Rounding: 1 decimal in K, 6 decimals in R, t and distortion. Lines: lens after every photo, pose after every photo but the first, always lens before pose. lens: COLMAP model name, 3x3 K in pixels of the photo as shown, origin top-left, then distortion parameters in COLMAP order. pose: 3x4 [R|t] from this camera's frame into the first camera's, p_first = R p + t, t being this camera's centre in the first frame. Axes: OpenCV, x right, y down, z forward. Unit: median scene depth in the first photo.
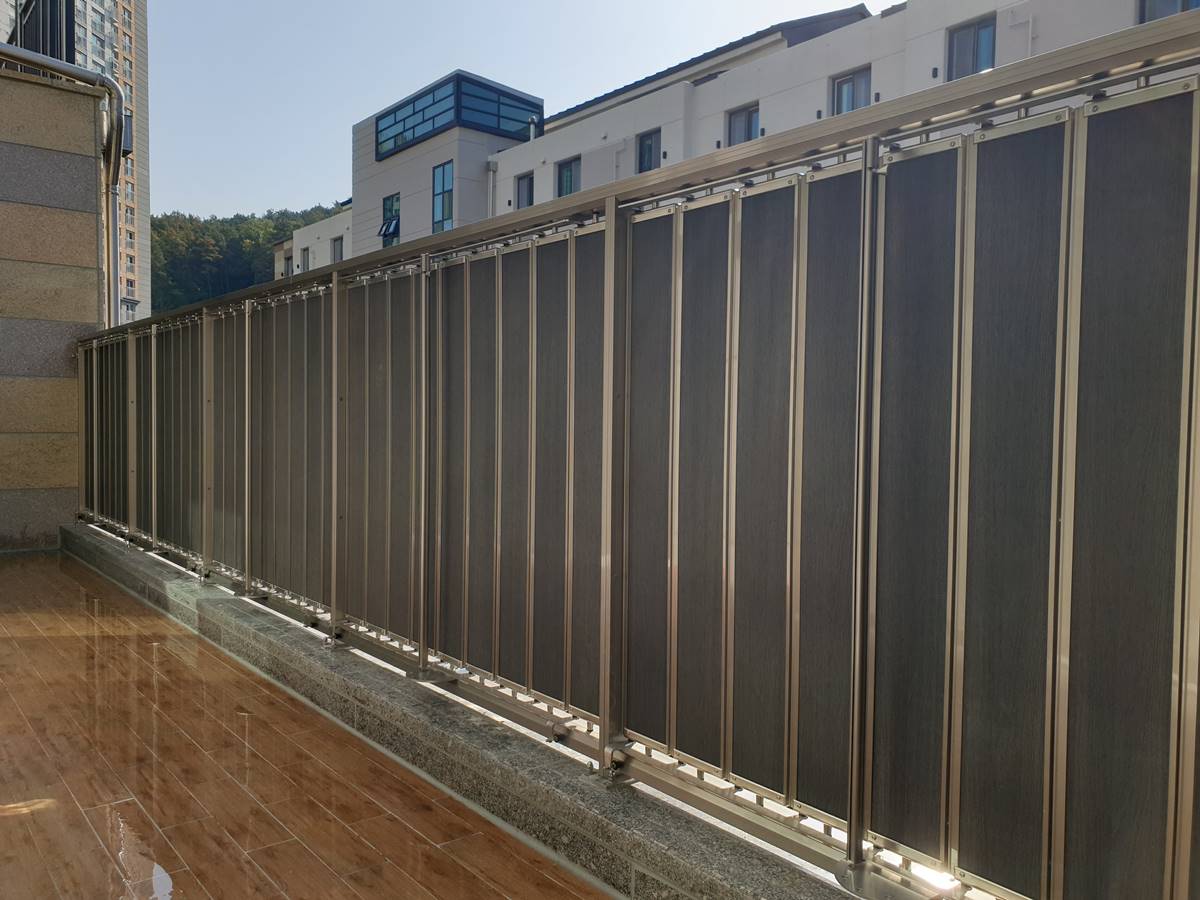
lens RADIAL K [[929.8, 0, 600.0], [0, 929.8, 450.0], [0, 0, 1]] dist [0.031853, 0.001874]
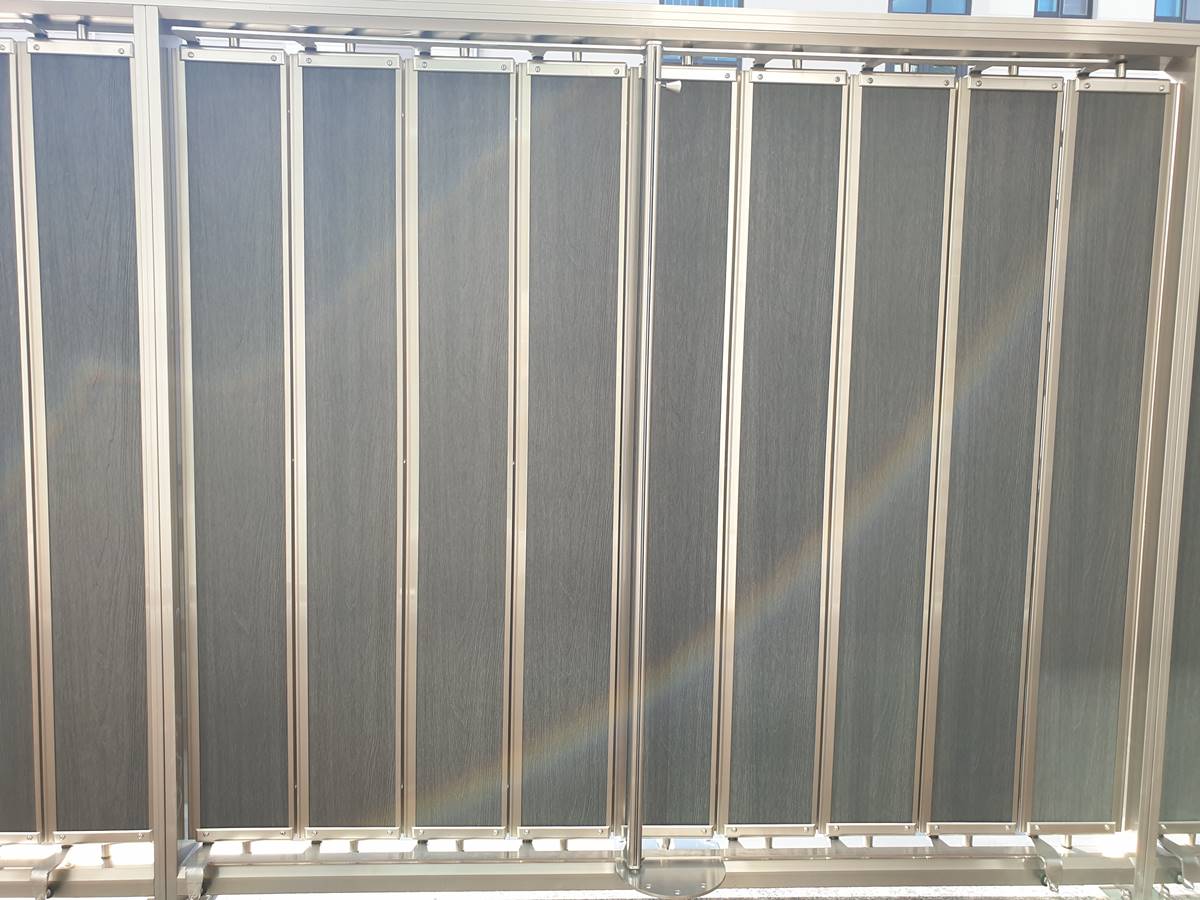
lens RADIAL K [[905.0, 0, 600.0], [0, 905.0, 450.0], [0, 0, 1]] dist [-0.005404, 0.045713]
pose [[0.590119, -0.074587, 0.803864, -0.314332], [0.020396, 0.996783, 0.077514, -0.019950], [-0.807059, -0.029347, 0.589741, 0.391684]]
